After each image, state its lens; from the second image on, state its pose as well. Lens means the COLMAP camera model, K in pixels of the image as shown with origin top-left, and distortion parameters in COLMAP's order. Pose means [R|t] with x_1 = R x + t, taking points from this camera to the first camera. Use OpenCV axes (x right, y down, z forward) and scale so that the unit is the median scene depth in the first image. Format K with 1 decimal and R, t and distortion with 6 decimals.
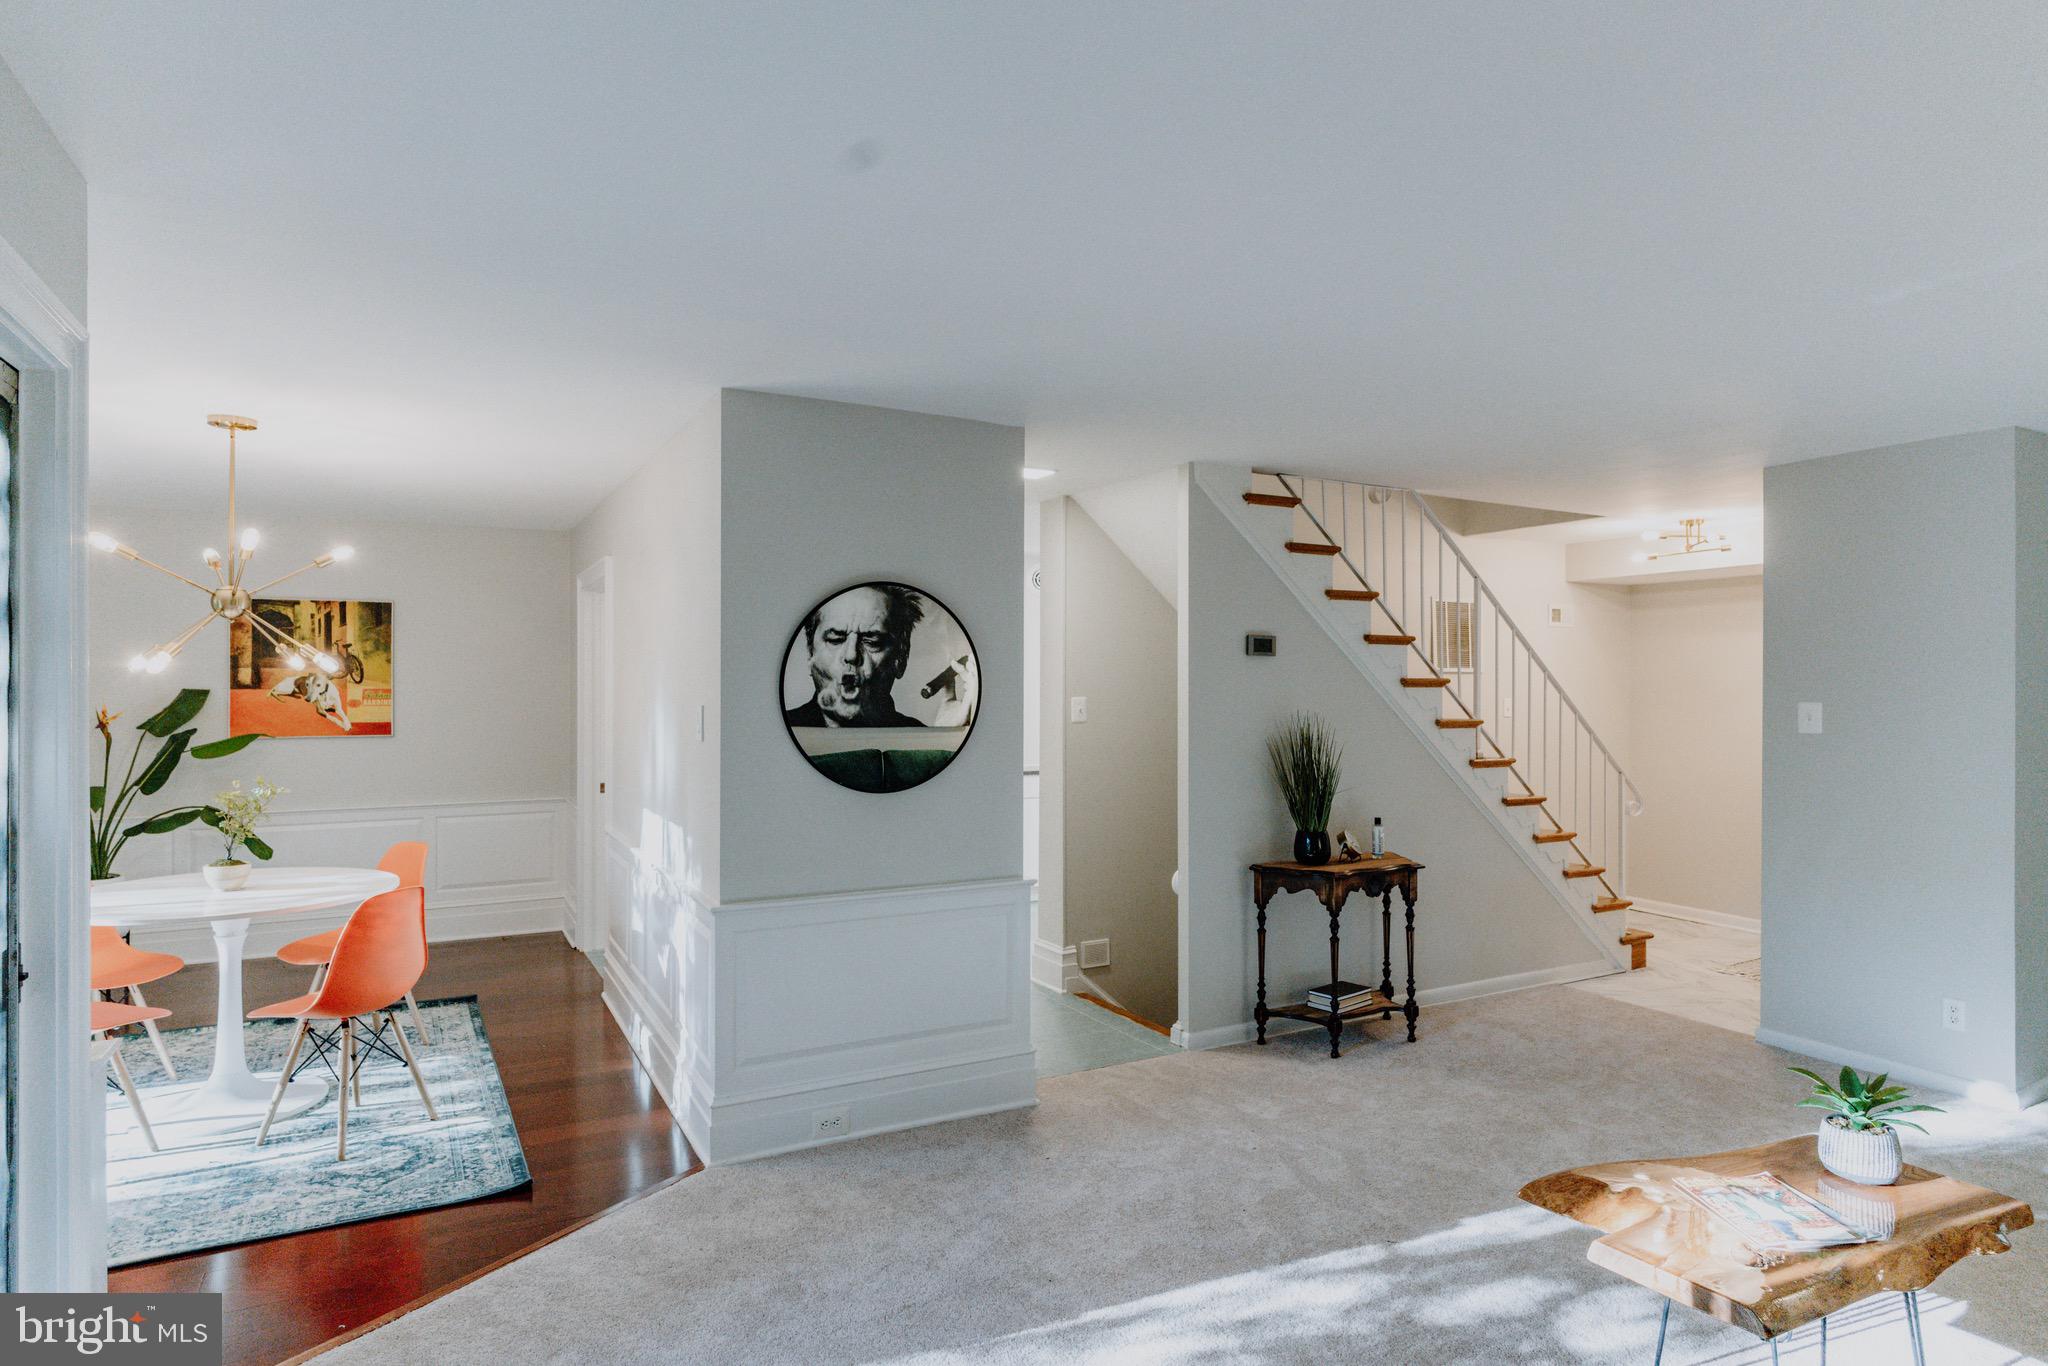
lens RADIAL K [[1143.9, 0, 1015.3], [0, 1143.9, 685.8], [0, 0, 1]] dist [0.010088, -0.001230]
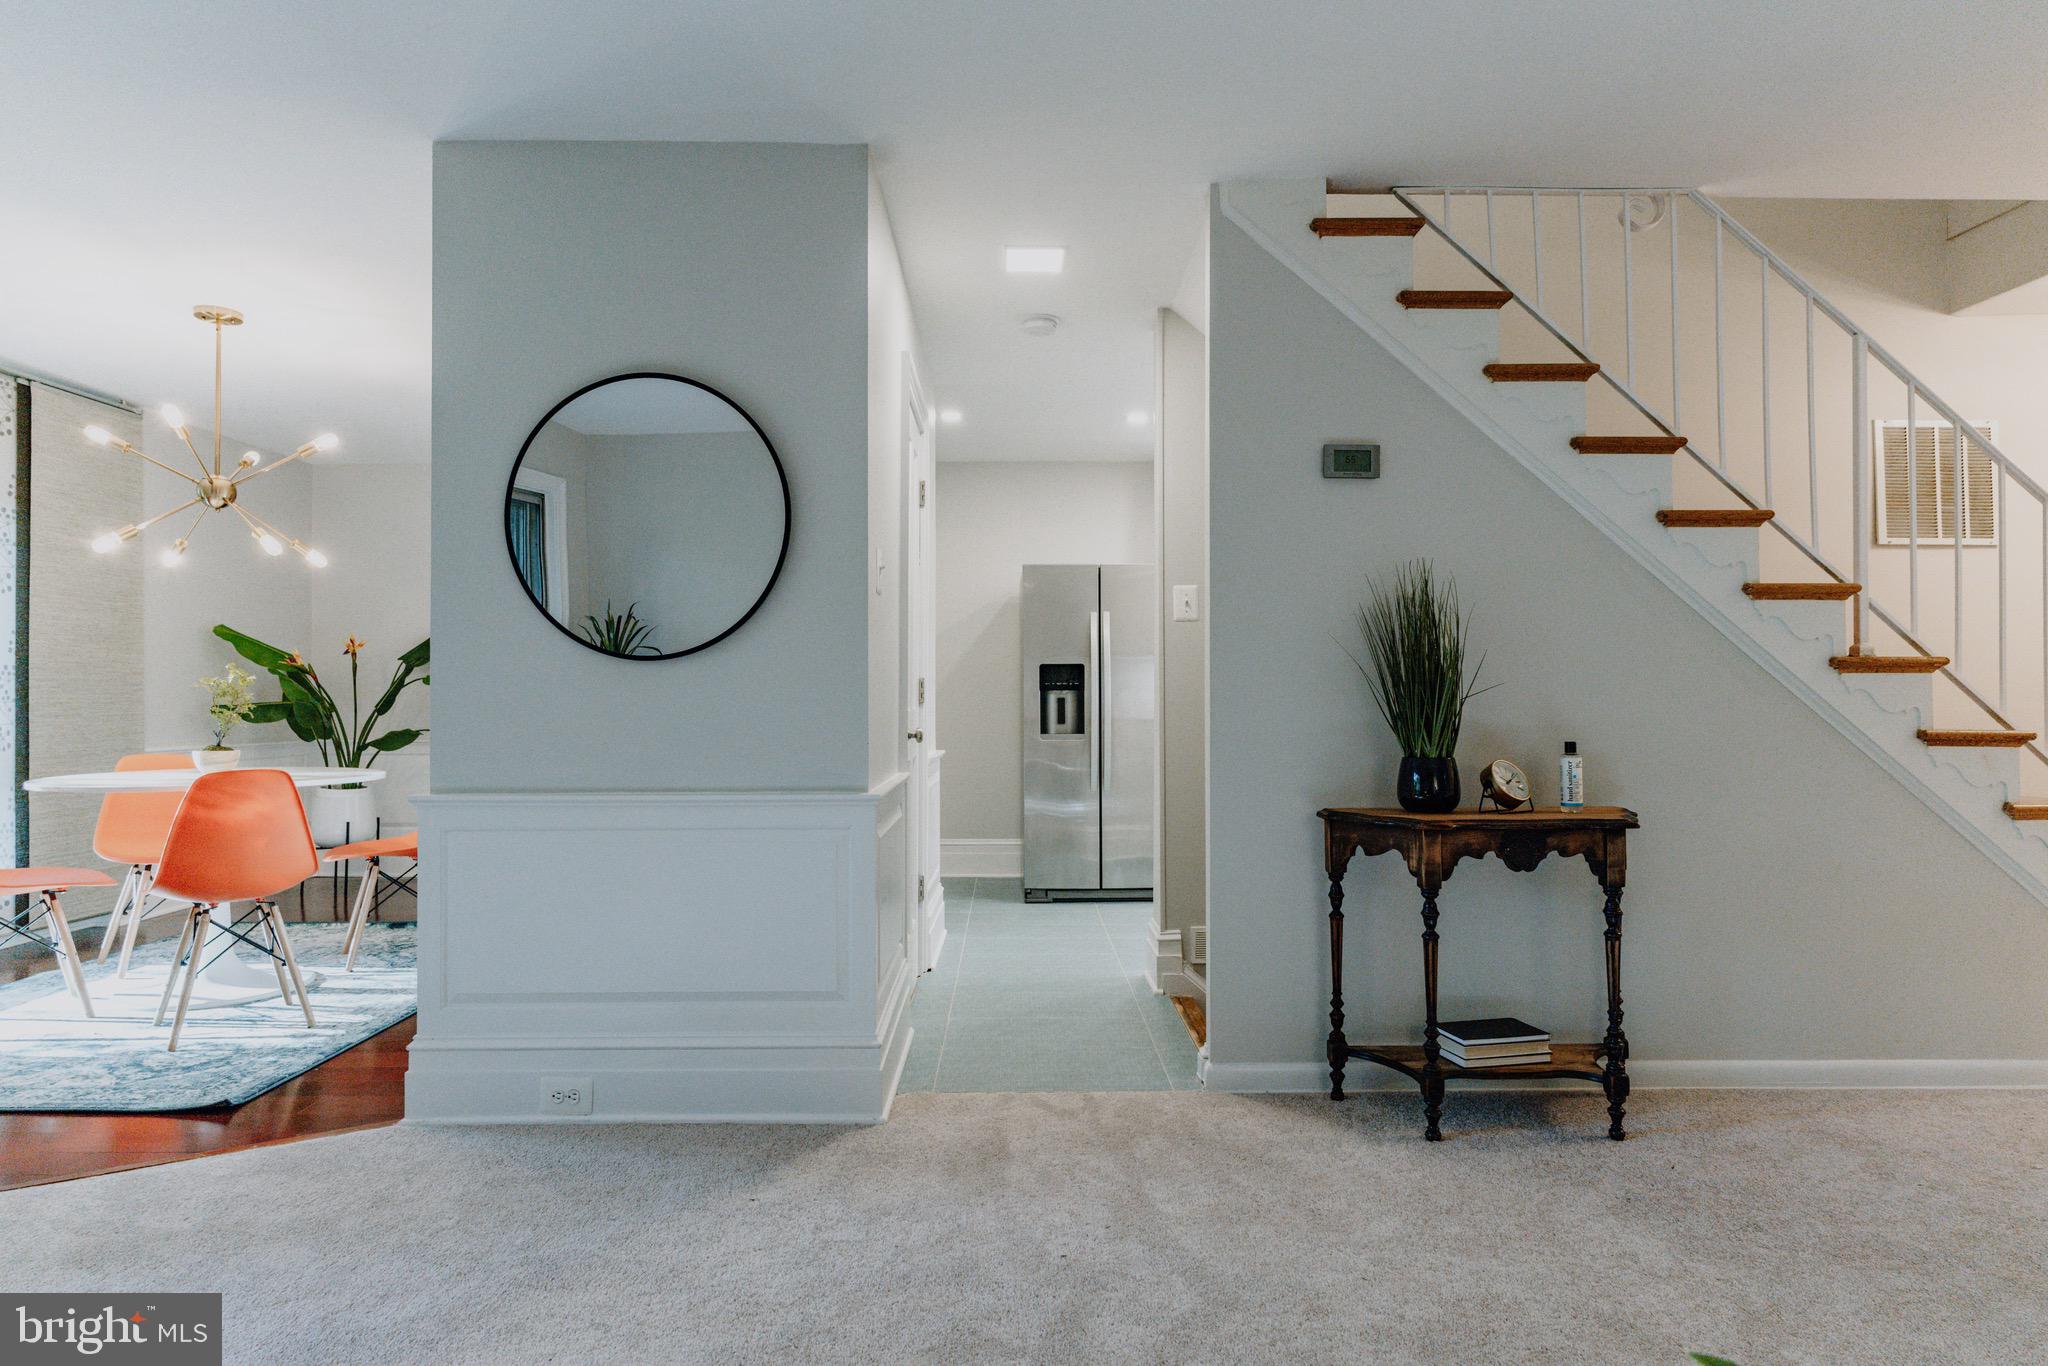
lens RADIAL K [[1143.9, 0, 1015.3], [0, 1143.9, 685.8], [0, 0, 1]] dist [0.010088, -0.001230]
pose [[0.882215, -0.008947, -0.470761, 0.348135], [0.003608, 0.999919, -0.012243, 0.094787], [0.470832, 0.009102, 0.882176, 0.363837]]
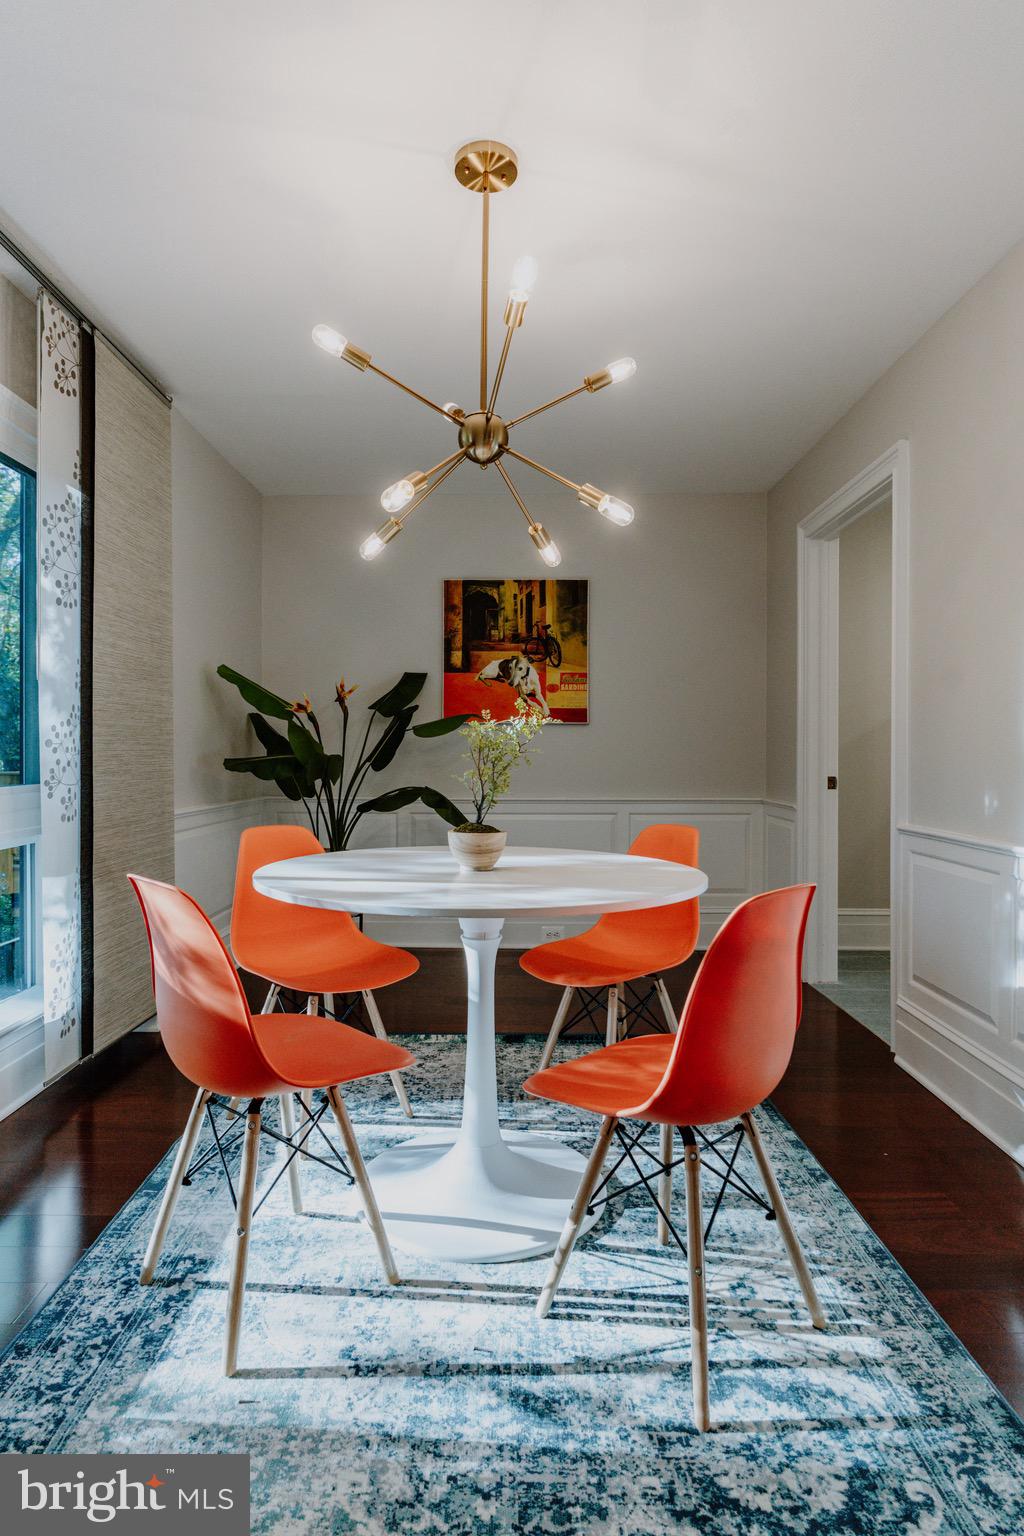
lens RADIAL K [[868.4, 0, 503.7], [0, 868.4, 757.0], [0, 0, 1]] dist [-0.002912, 0.000661]
pose [[0.879397, 0.005012, -0.476063, -0.360243], [-0.003364, 0.999985, 0.004313, 0.091594], [0.476077, -0.002191, 0.879401, 0.468891]]
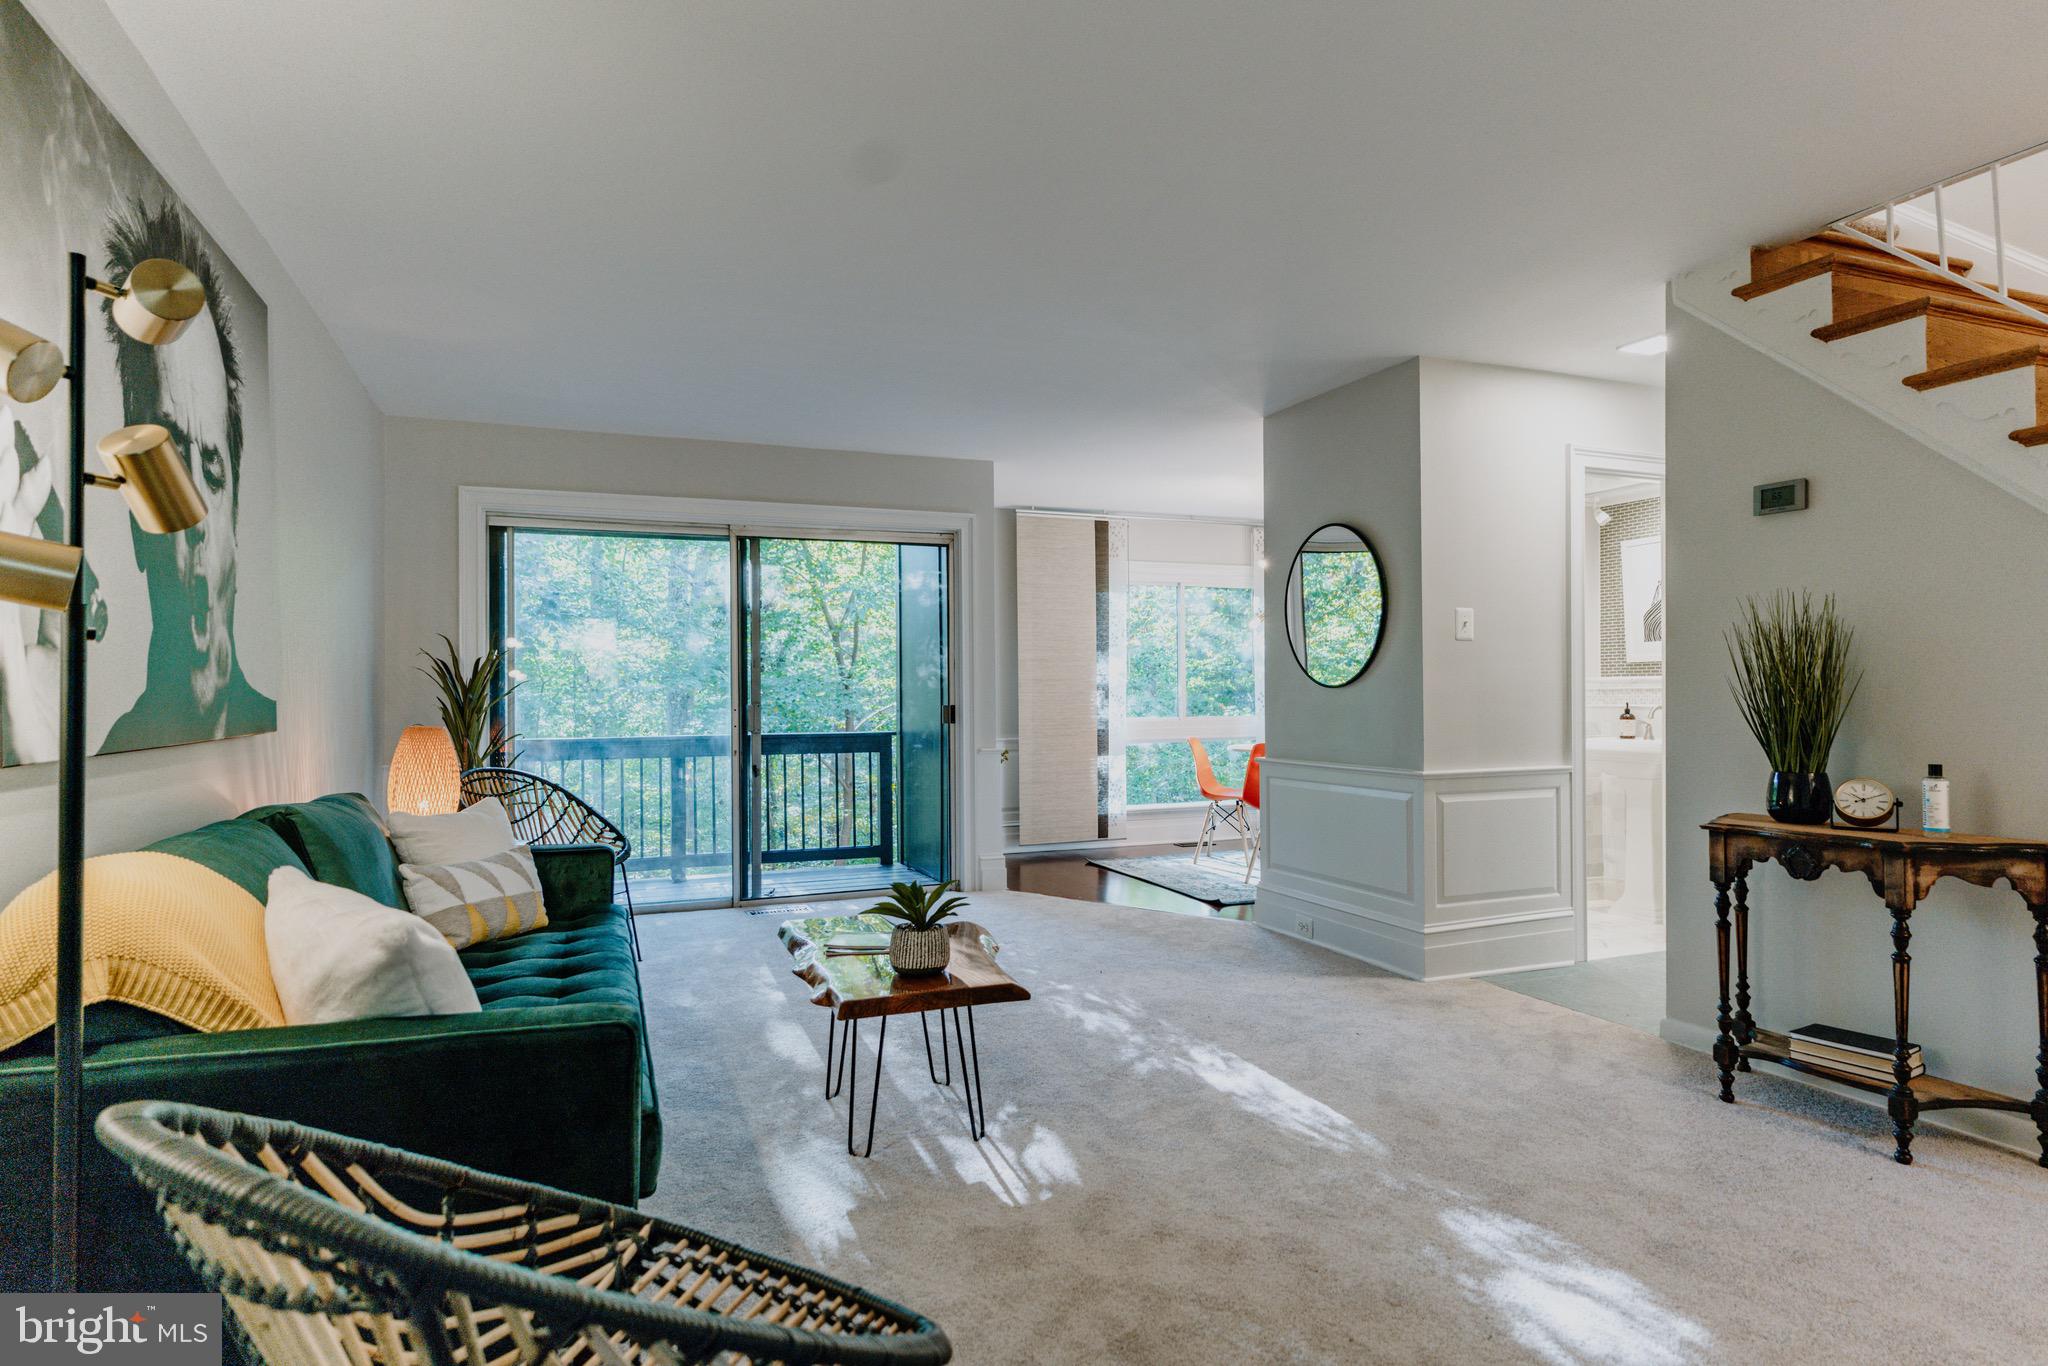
lens RADIAL K [[1115.9, 0, 1021.6], [0, 1115.9, 687.1], [0, 0, 1]] dist [-0.000475, 0.001054]
pose [[-0.115746, -0.009642, -0.993232, 0.924178], [-0.000662, 0.999953, -0.009630, 0.084402], [0.993279, -0.000457, -0.115747, 0.631313]]
